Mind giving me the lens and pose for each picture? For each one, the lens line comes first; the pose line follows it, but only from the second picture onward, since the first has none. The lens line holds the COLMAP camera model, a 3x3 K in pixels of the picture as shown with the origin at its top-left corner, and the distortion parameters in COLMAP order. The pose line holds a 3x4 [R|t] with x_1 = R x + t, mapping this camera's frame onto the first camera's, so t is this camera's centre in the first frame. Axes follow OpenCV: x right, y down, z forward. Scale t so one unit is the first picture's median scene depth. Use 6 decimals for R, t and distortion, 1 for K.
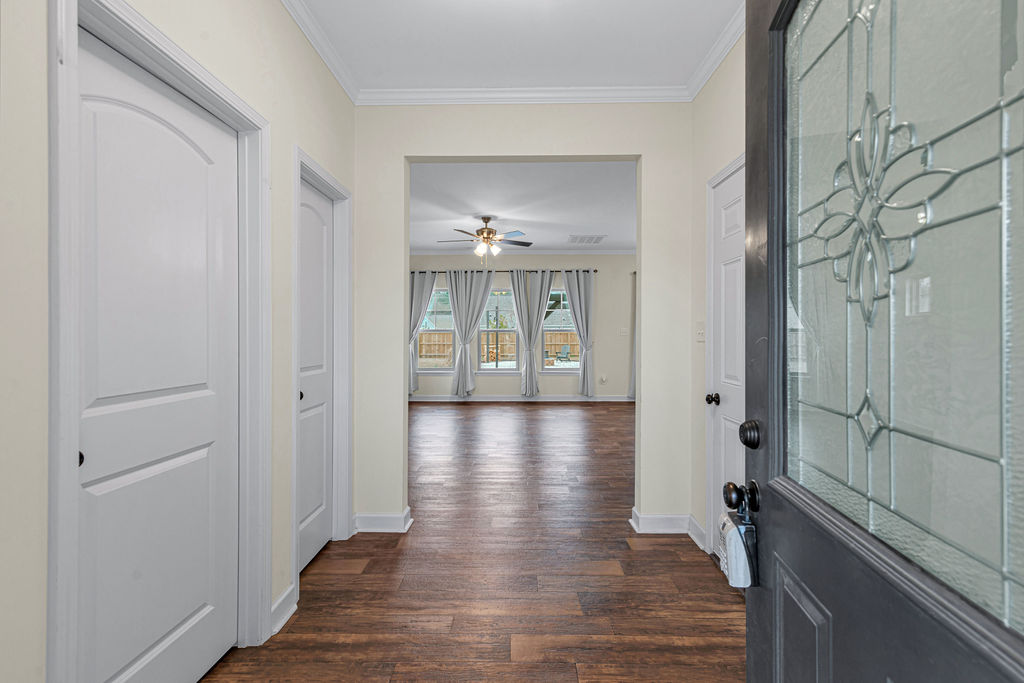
lens RADIAL K [[484.8, 0, 512.0], [0, 484.8, 341.5], [0, 0, 1]] dist [-0.014546, -0.000191]
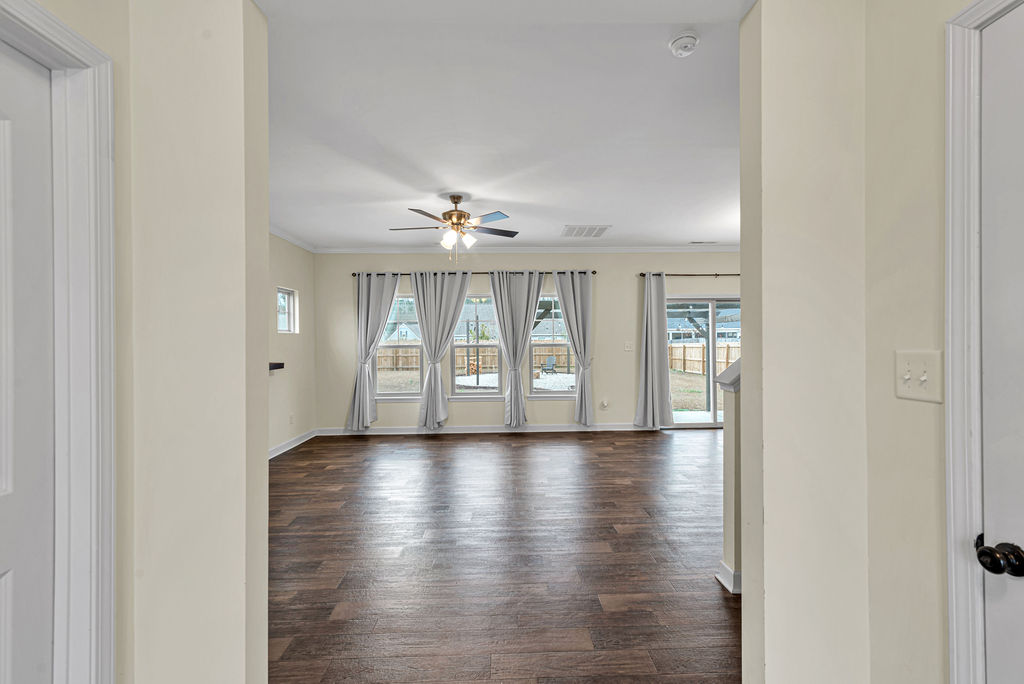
lens RADIAL K [[484.8, 0, 512.0], [0, 484.8, 342.0], [0, 0, 1]] dist [-0.014546, -0.000191]
pose [[0.999289, -0.008679, 0.036686, 0.002197], [0.009289, 0.999821, -0.016480, -0.015356], [-0.036536, 0.016809, 0.999191, 0.186758]]
